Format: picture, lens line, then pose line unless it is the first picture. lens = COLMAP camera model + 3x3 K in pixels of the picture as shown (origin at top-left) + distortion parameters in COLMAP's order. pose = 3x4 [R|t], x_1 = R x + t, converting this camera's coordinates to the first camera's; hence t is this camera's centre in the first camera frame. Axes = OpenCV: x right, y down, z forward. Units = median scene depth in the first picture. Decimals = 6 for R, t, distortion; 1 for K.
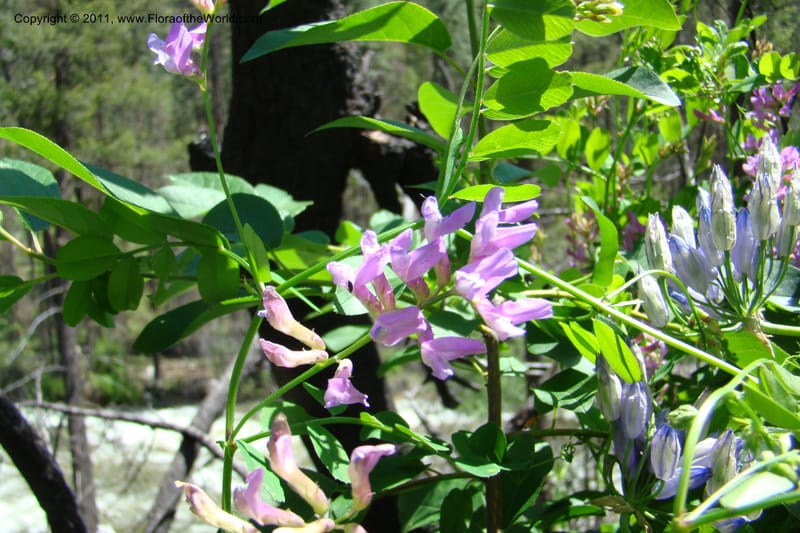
lens RADIAL K [[811.4, 0, 403.2], [0, 811.4, 228.2], [0, 0, 1]] dist [-0.150513, 0.014739]
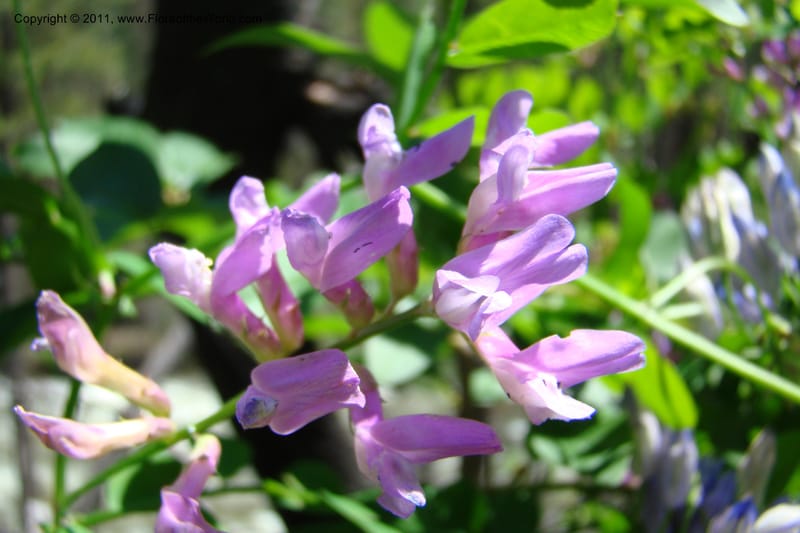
lens RADIAL K [[811.4, 0, 403.2], [0, 811.4, 228.2], [0, 0, 1]] dist [-0.150513, 0.014739]
pose [[0.997531, 0.010309, 0.069465, 0.017731], [-0.011965, 0.999653, 0.023464, 0.021628], [-0.069199, -0.024237, 0.997308, 0.568022]]
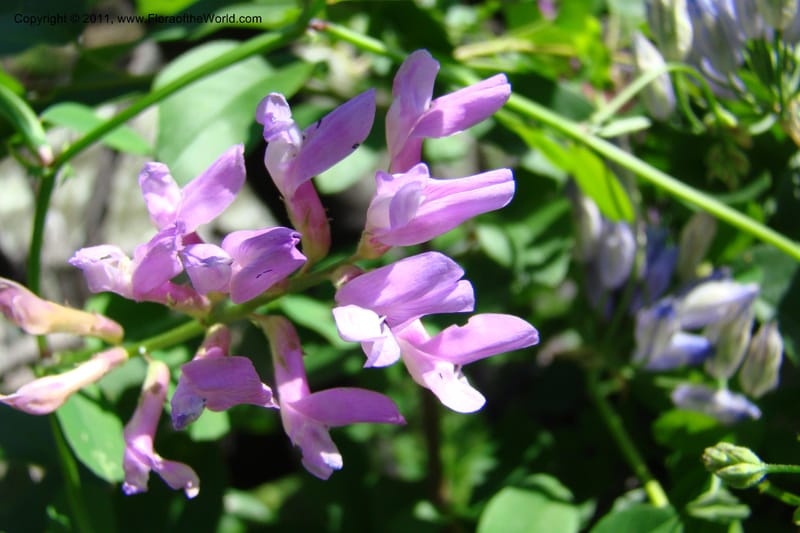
lens RADIAL K [[806.2, 0, 400.0], [0, 806.2, 266.5], [0, 0, 1]] dist [-0.157517, 0.000833]
pose [[0.995356, -0.065766, 0.070292, 0.070277], [0.023171, 0.872444, 0.488164, -0.176119], [-0.093431, -0.484268, 0.869917, 0.608200]]
